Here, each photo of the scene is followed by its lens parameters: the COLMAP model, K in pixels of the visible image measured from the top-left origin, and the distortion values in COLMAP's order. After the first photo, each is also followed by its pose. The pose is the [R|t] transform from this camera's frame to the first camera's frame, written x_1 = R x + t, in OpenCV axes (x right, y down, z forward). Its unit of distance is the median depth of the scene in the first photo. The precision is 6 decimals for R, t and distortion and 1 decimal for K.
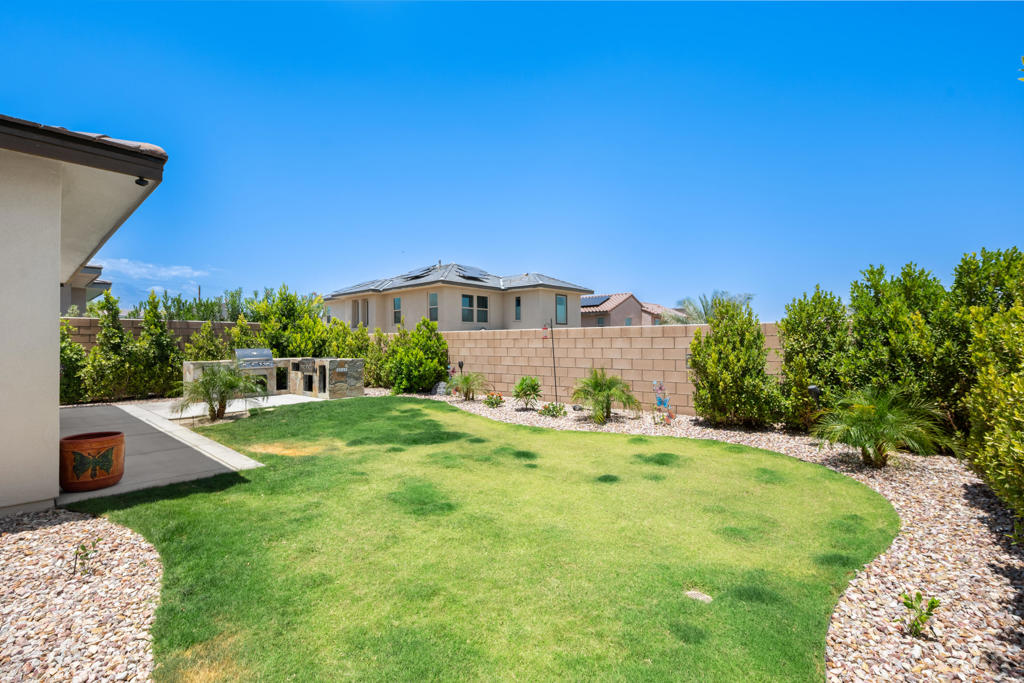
lens RADIAL K [[450.5, 0, 504.1], [0, 450.5, 339.0], [0, 0, 1]] dist [-0.000109, 0.000147]
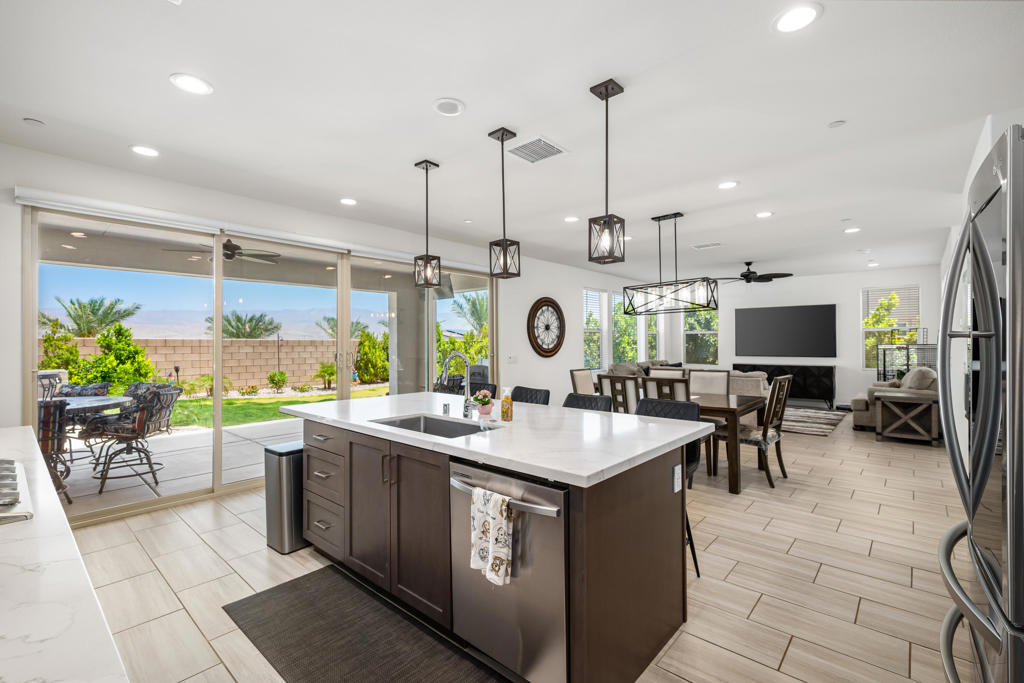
lens RADIAL K [[450.5, 0, 508.9], [0, 450.5, 335.0], [0, 0, 1]] dist [-0.000109, 0.000147]
pose [[-0.014575, 0.024287, 0.999599, -1.118190], [-0.009509, 0.999656, -0.024427, -0.007540], [-0.999849, -0.009862, -0.014339, 0.176308]]
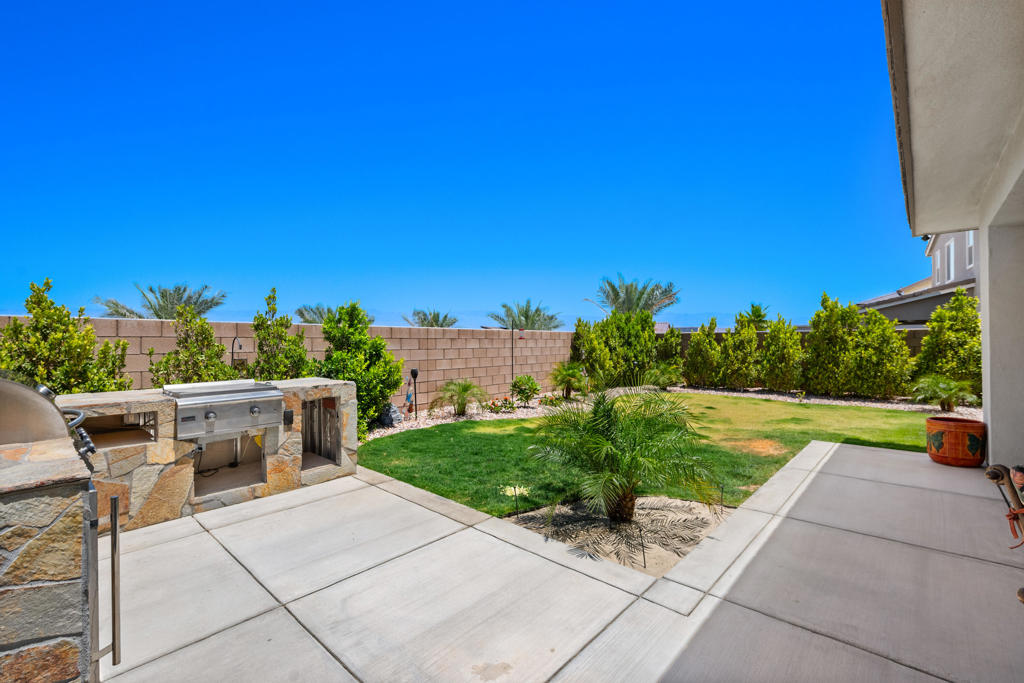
lens RADIAL K [[450.5, 0, 516.7], [0, 450.5, 337.8], [0, 0, 1]] dist [-0.000109, 0.000147]
pose [[-0.002643, 0.014159, 0.999896, -0.737426], [-0.006843, 0.999876, -0.014177, 0.008417], [-0.999973, -0.006880, -0.002546, 0.765181]]
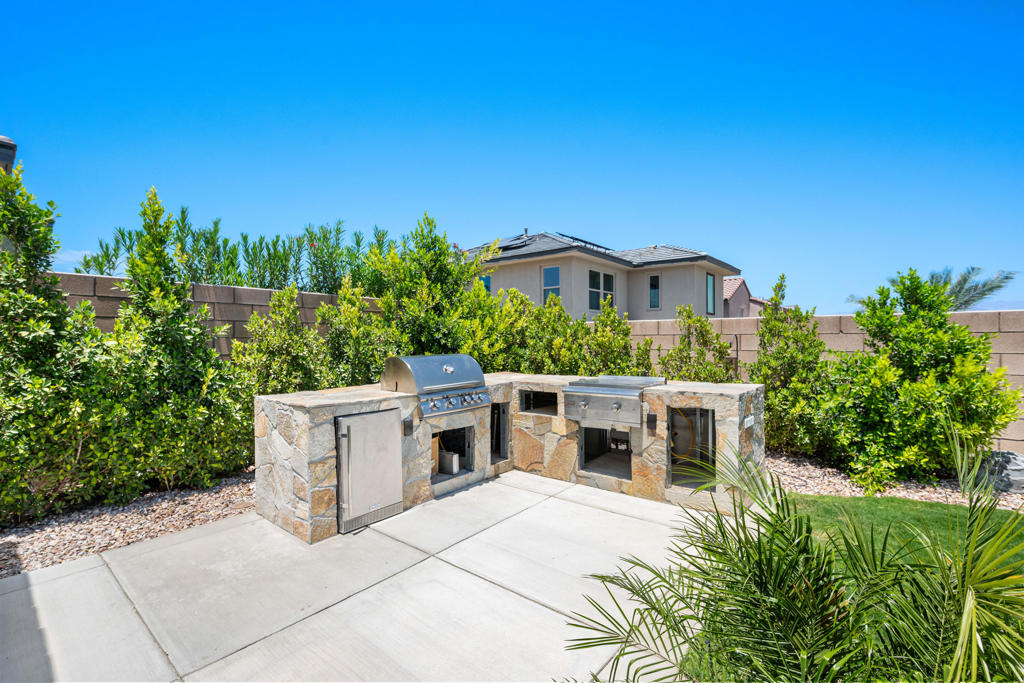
lens RADIAL K [[450.5, 0, 506.9], [0, 450.5, 339.5], [0, 0, 1]] dist [-0.000109, 0.000147]
pose [[0.999070, 0.002483, 0.043057, -0.510813], [-0.002905, 0.999948, 0.009729, 0.004772], [-0.043031, -0.009845, 0.999025, 0.625242]]
